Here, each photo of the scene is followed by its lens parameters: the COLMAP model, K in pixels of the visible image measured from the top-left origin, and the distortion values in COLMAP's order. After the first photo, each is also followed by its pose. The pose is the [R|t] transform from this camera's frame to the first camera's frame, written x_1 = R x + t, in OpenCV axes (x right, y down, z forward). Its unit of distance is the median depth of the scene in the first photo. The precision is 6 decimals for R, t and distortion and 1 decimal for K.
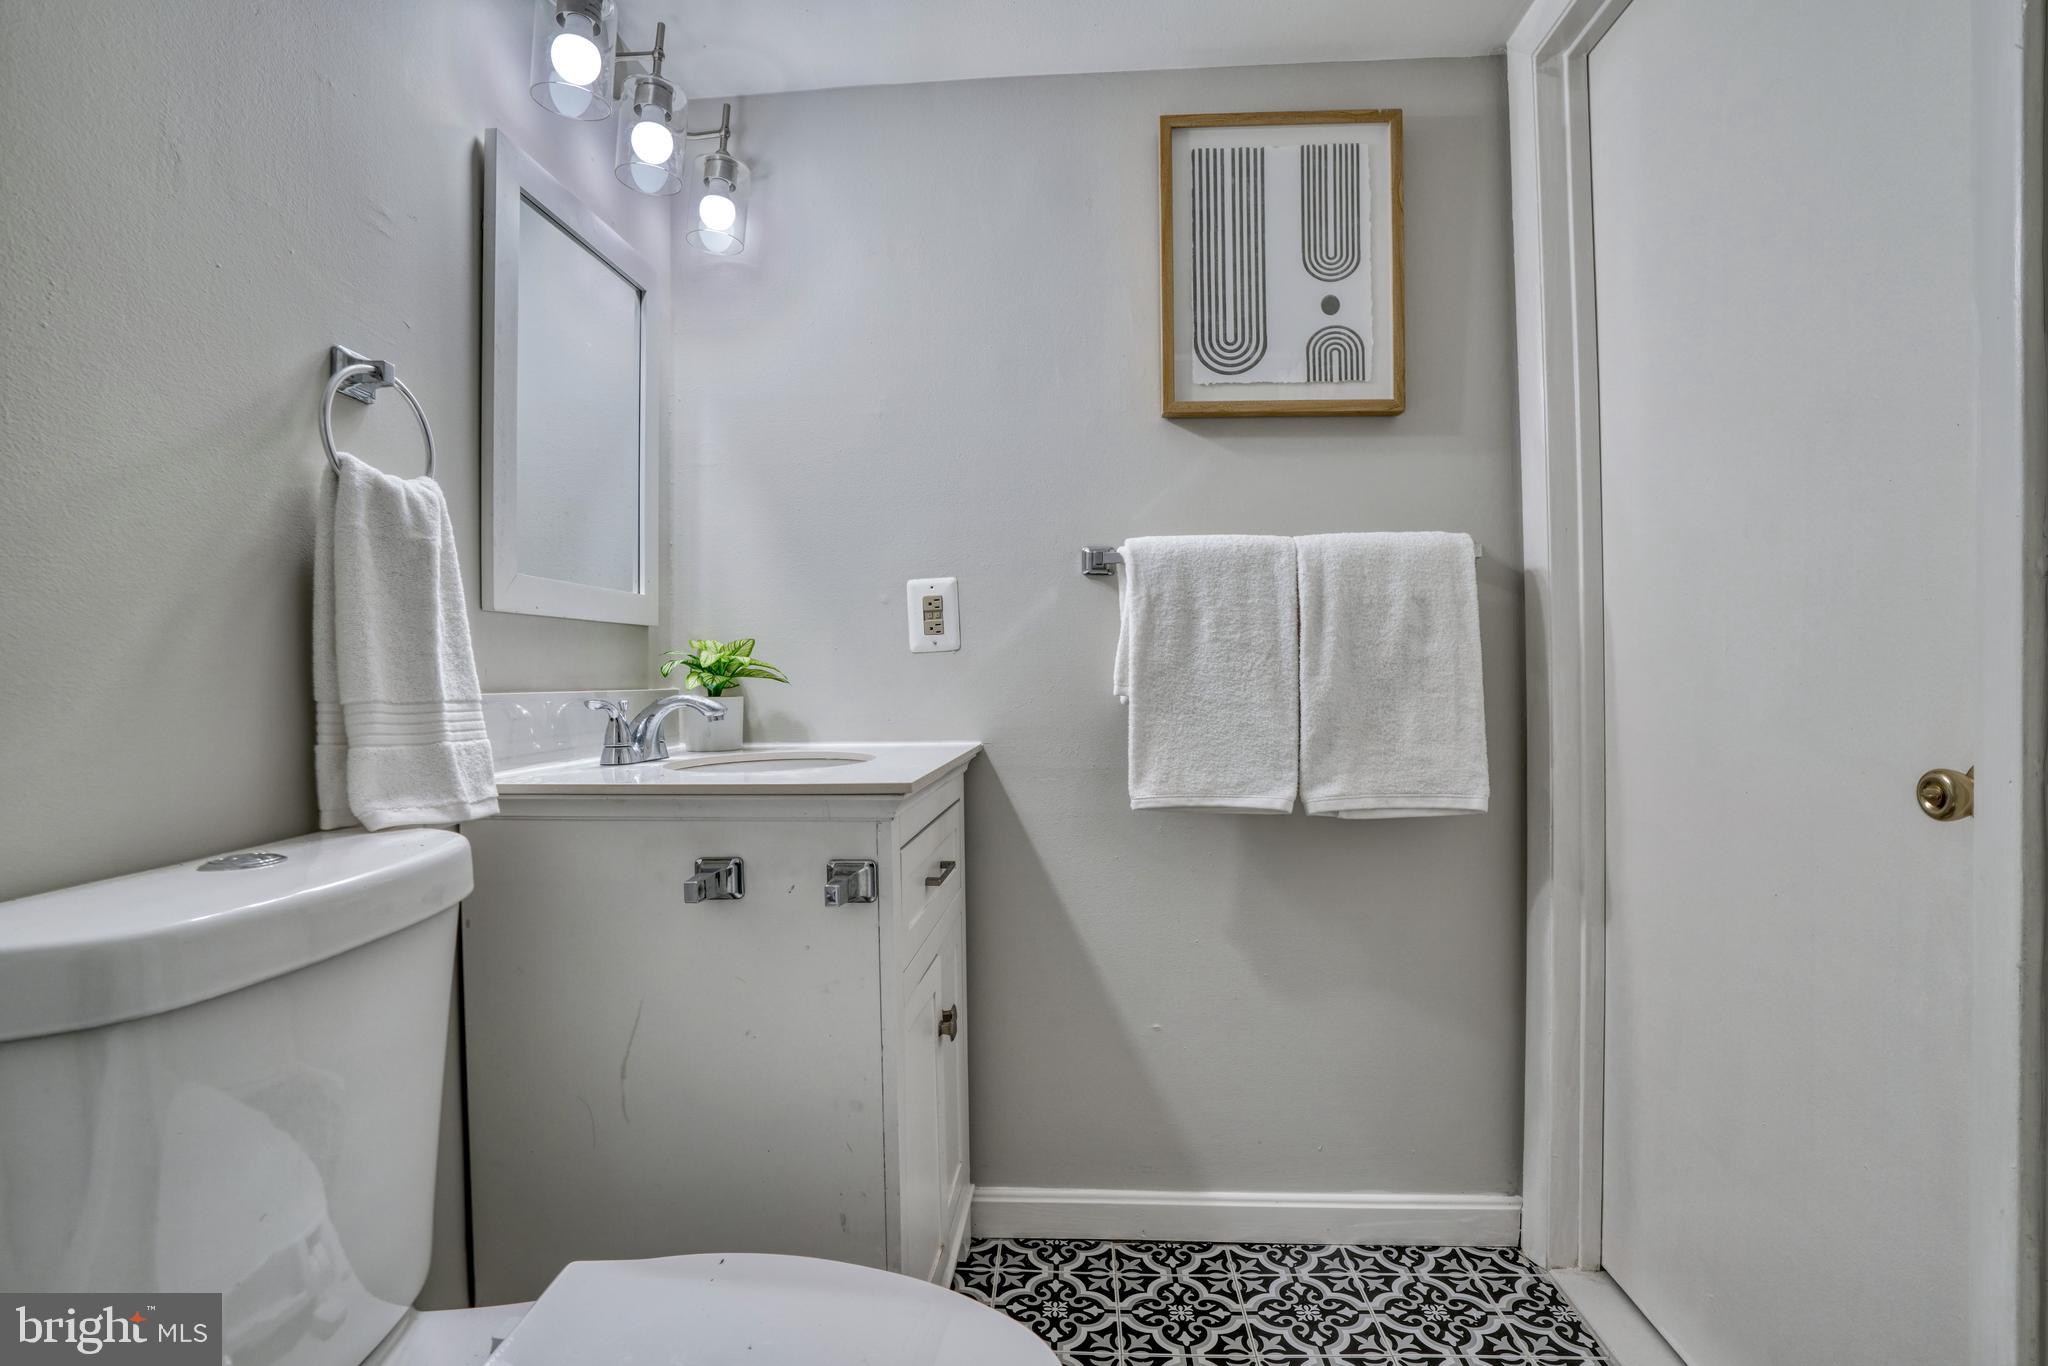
lens RADIAL K [[821.6, 0, 1024.0], [0, 821.6, 683.0], [0, 0, 1]] dist [0.000208, 0.000060]
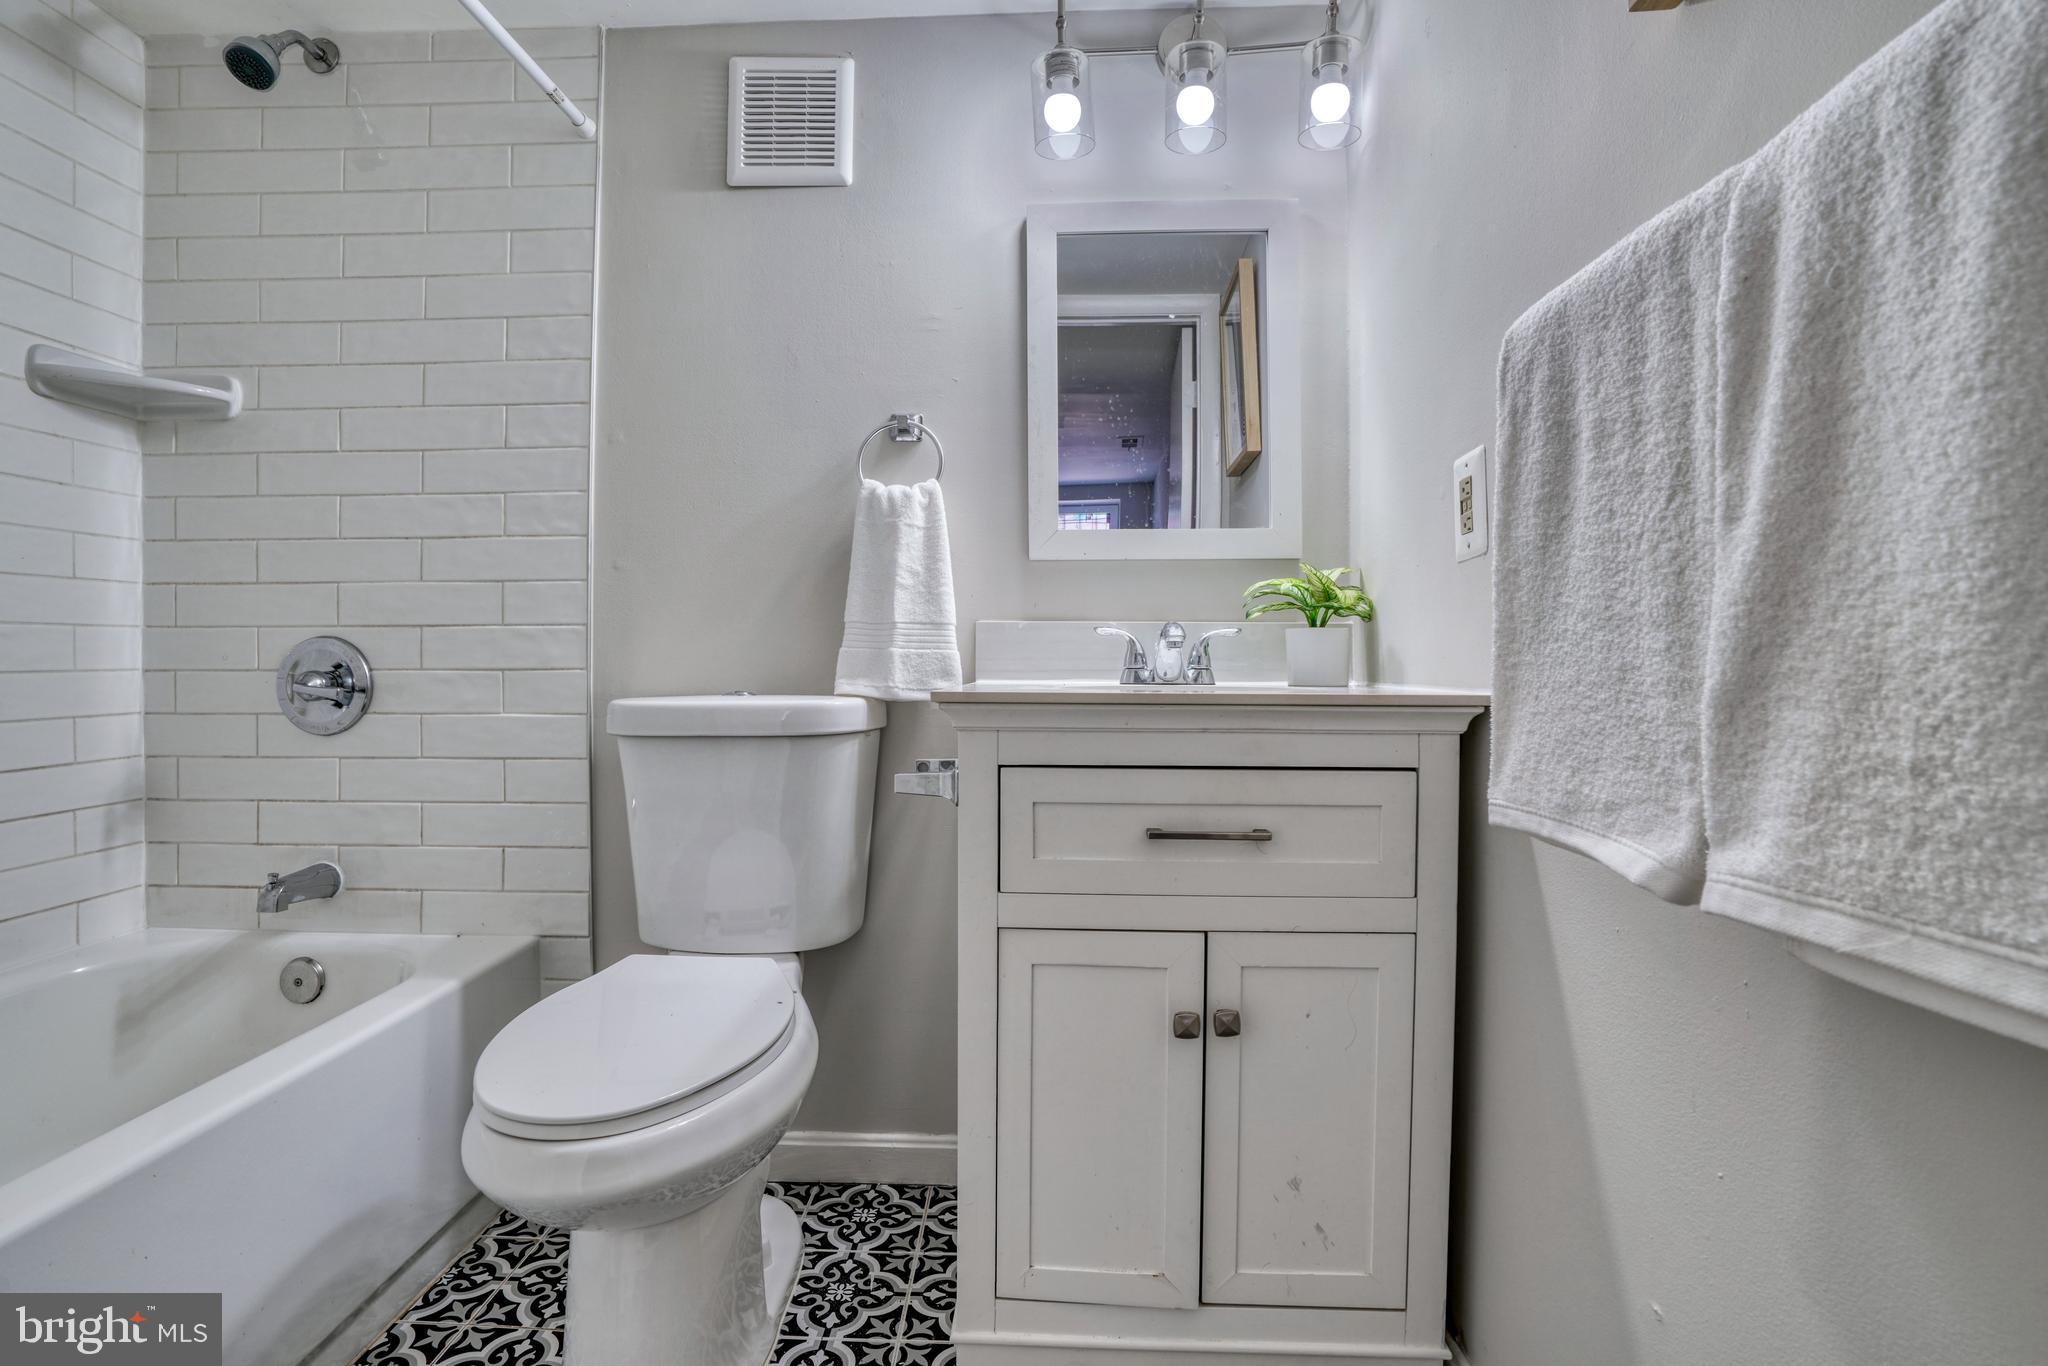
lens RADIAL K [[972.8, 0, 1019.3], [0, 972.8, 666.3], [0, 0, 1]] dist [-0.064803, 0.024541]
pose [[0.098203, 0.015889, -0.995040, 1.119757], [-0.012838, 0.999810, 0.014698, 0.073734], [0.995084, 0.011331, 0.098388, 1.004994]]
